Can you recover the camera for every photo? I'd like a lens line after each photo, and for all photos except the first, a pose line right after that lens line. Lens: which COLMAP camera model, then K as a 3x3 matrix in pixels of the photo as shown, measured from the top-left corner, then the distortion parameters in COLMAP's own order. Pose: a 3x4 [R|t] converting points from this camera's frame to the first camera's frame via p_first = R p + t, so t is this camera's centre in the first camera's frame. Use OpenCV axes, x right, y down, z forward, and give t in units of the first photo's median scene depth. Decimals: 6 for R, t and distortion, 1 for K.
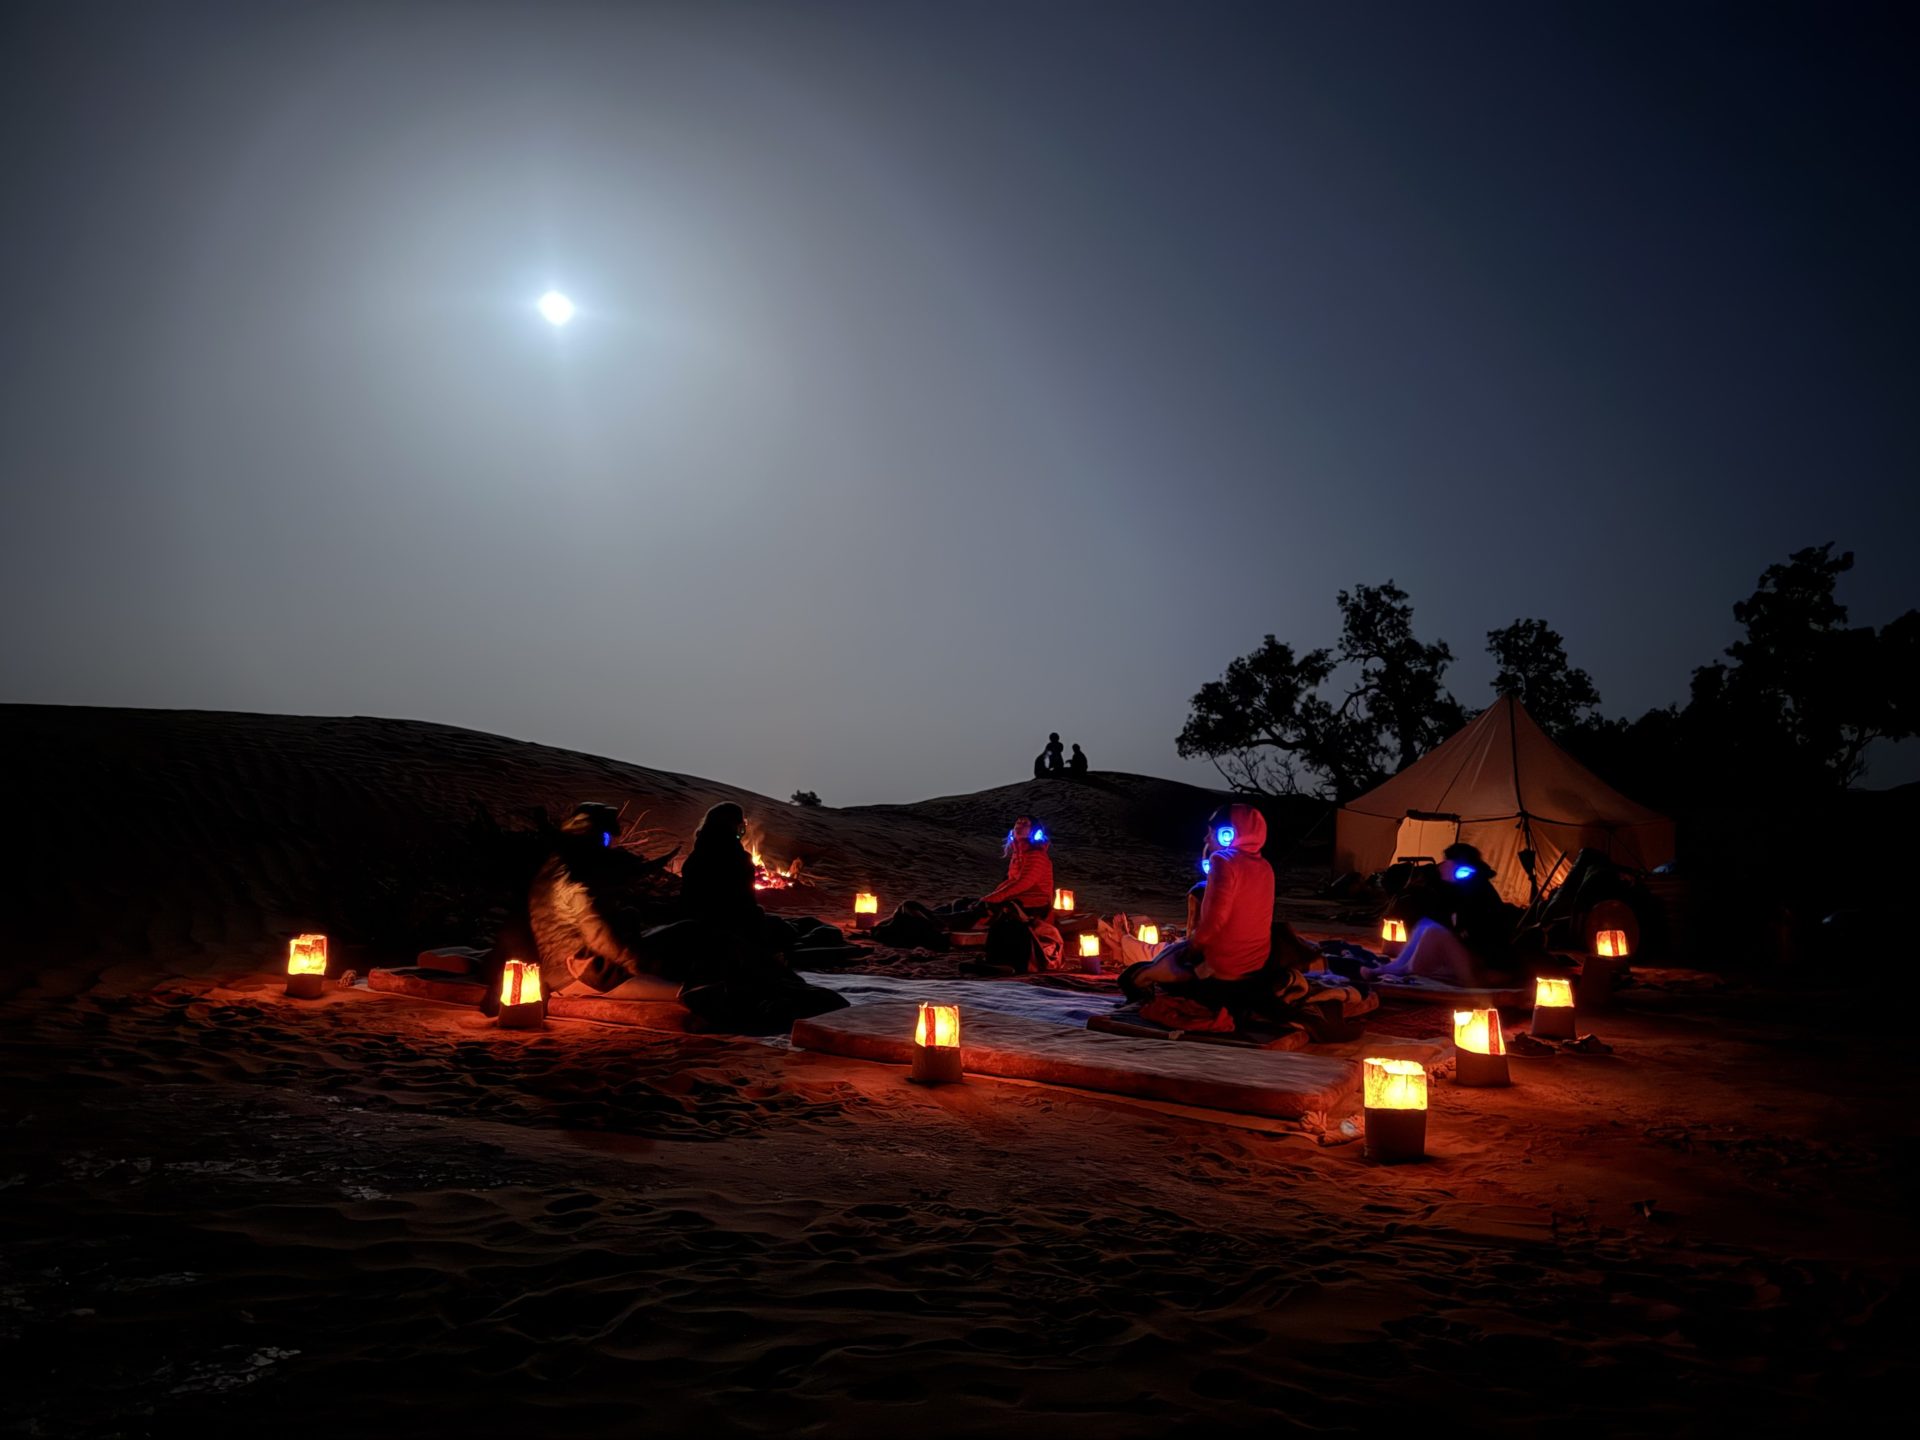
lens RADIAL K [[1330.1, 0, 960.0], [0, 1330.1, 720.0], [0, 0, 1]] dist [0.175421, -0.383798]
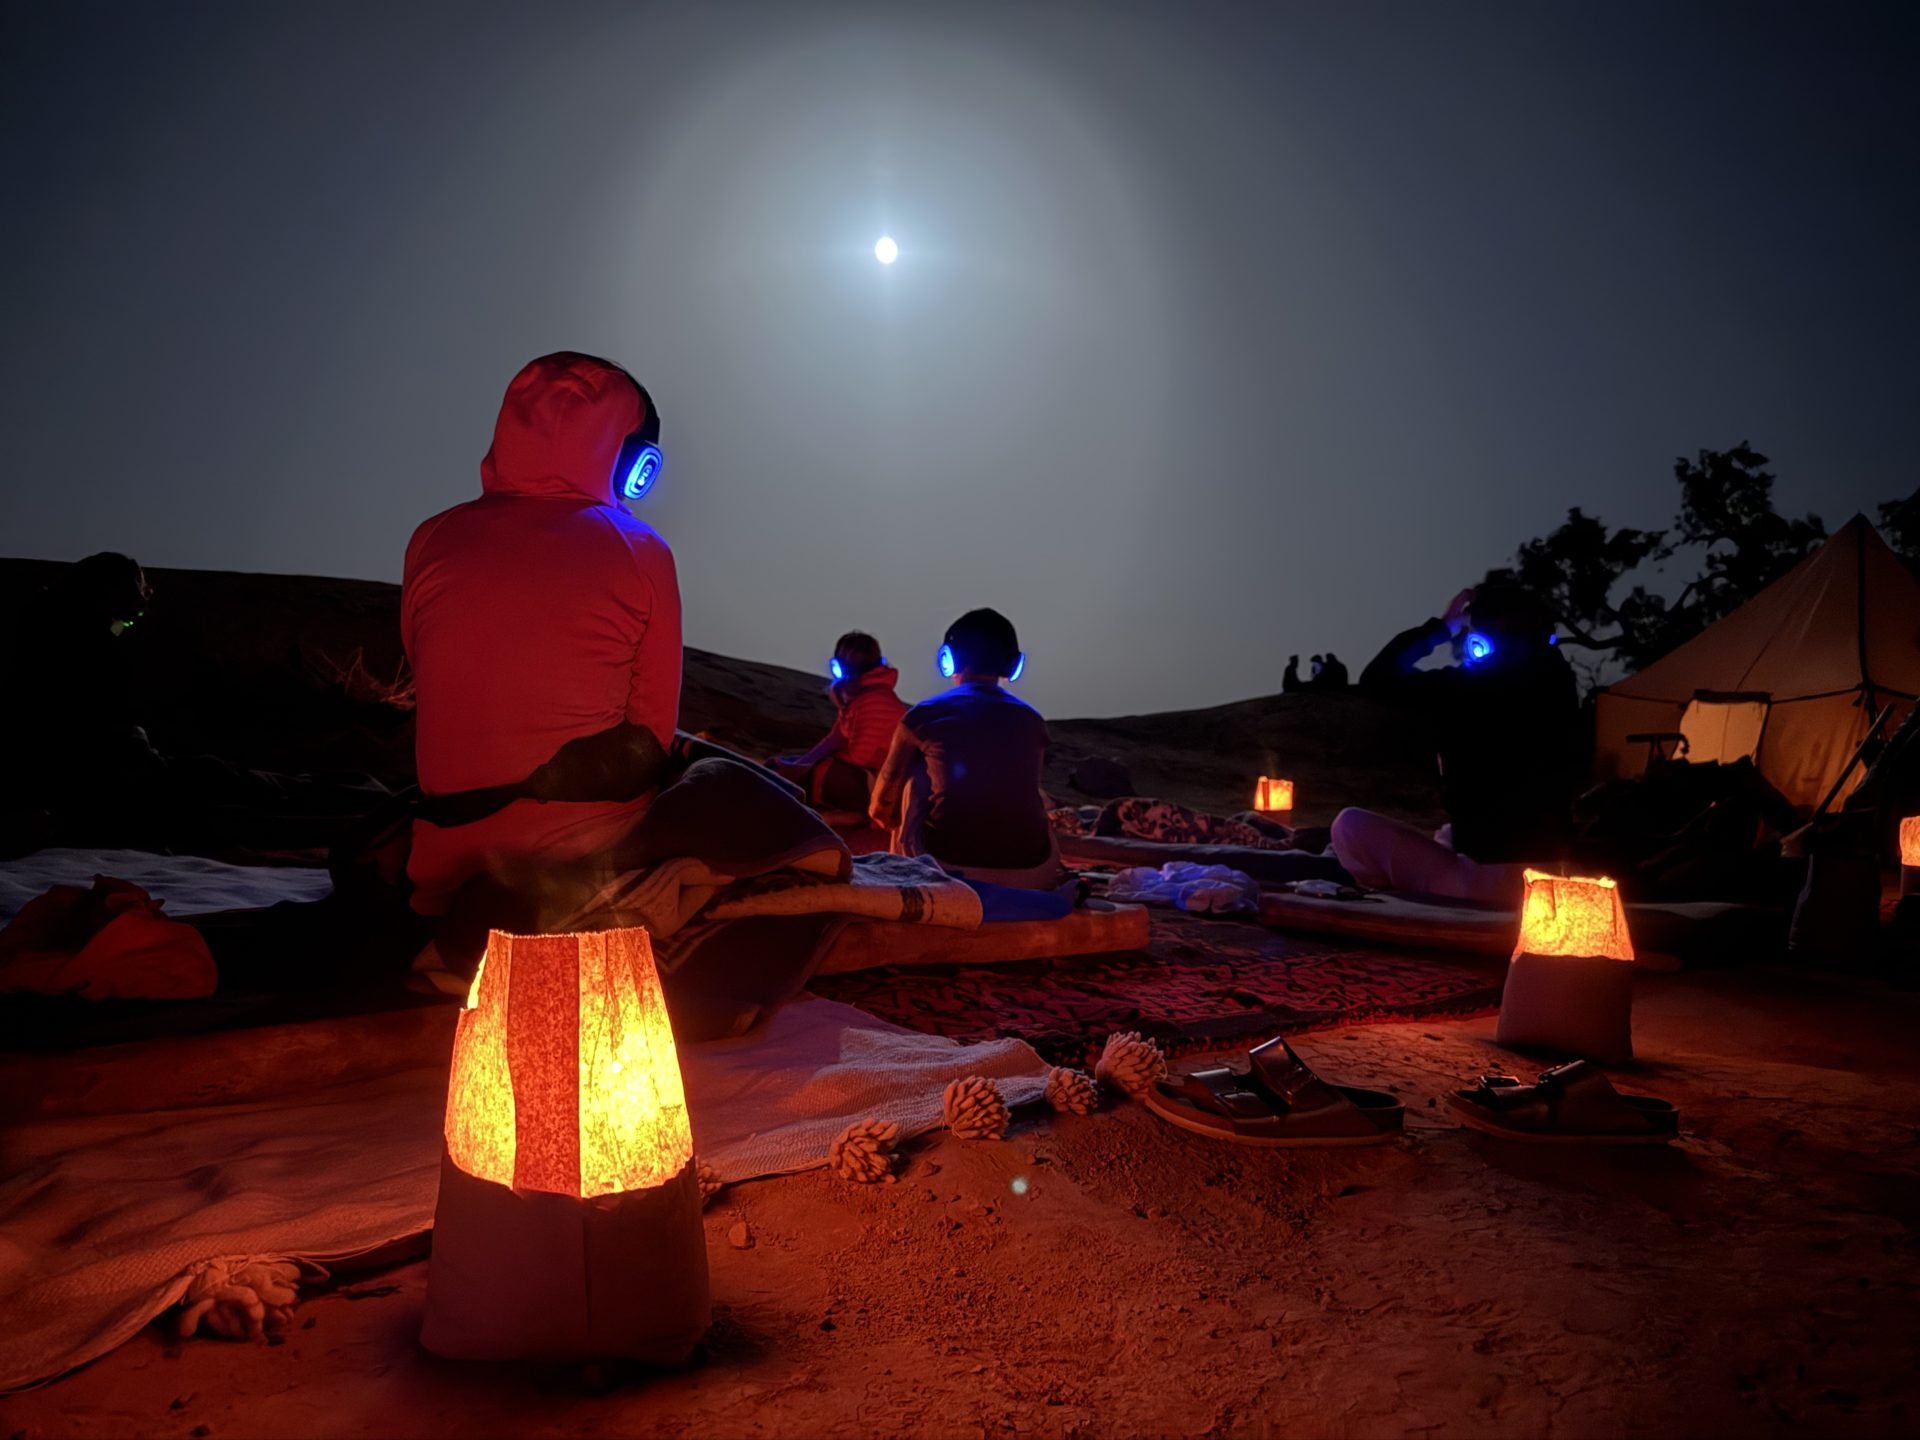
lens RADIAL K [[1377.7, 0, 1000.4], [0, 1377.7, 721.9], [0, 0, 1]] dist [0.005436, 0.003626]
pose [[0.977681, -0.005493, -0.210023, 0.069138], [0.014436, 0.999052, 0.041070, 0.025875], [0.209598, -0.043185, 0.976833, 0.120705]]
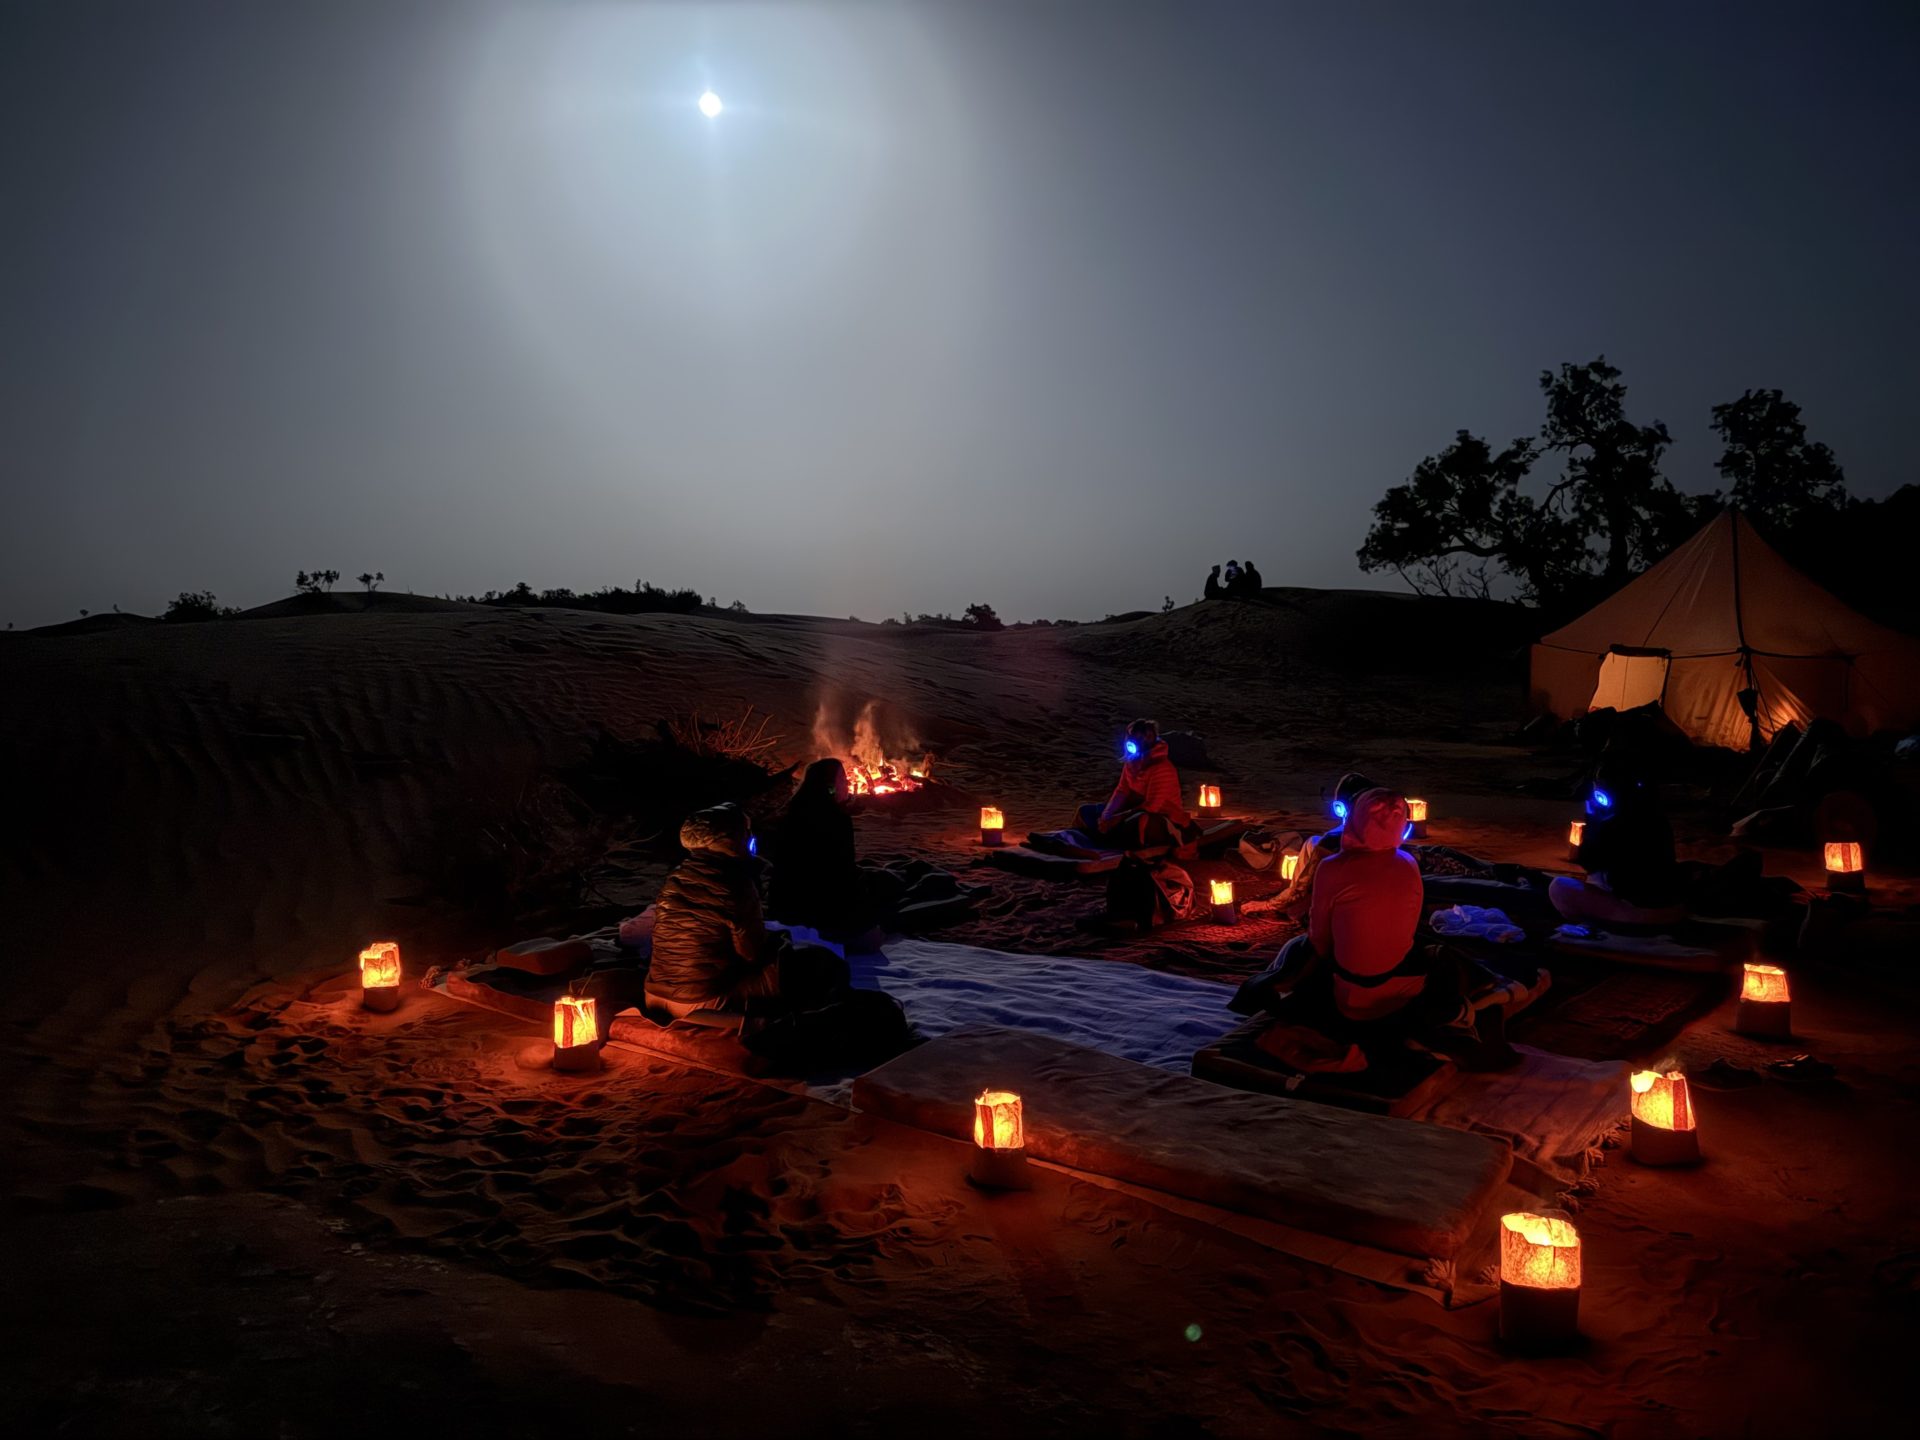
lens RADIAL K [[1348.1, 0, 960.0], [0, 1348.1, 720.0], [0, 0, 1]] dist [0.028878, -0.041823]
pose [[0.989884, -0.036800, -0.137023, 0.011678], [0.056630, 0.987990, 0.143769, -0.020553], [0.130087, -0.150074, 0.980079, 0.024449]]
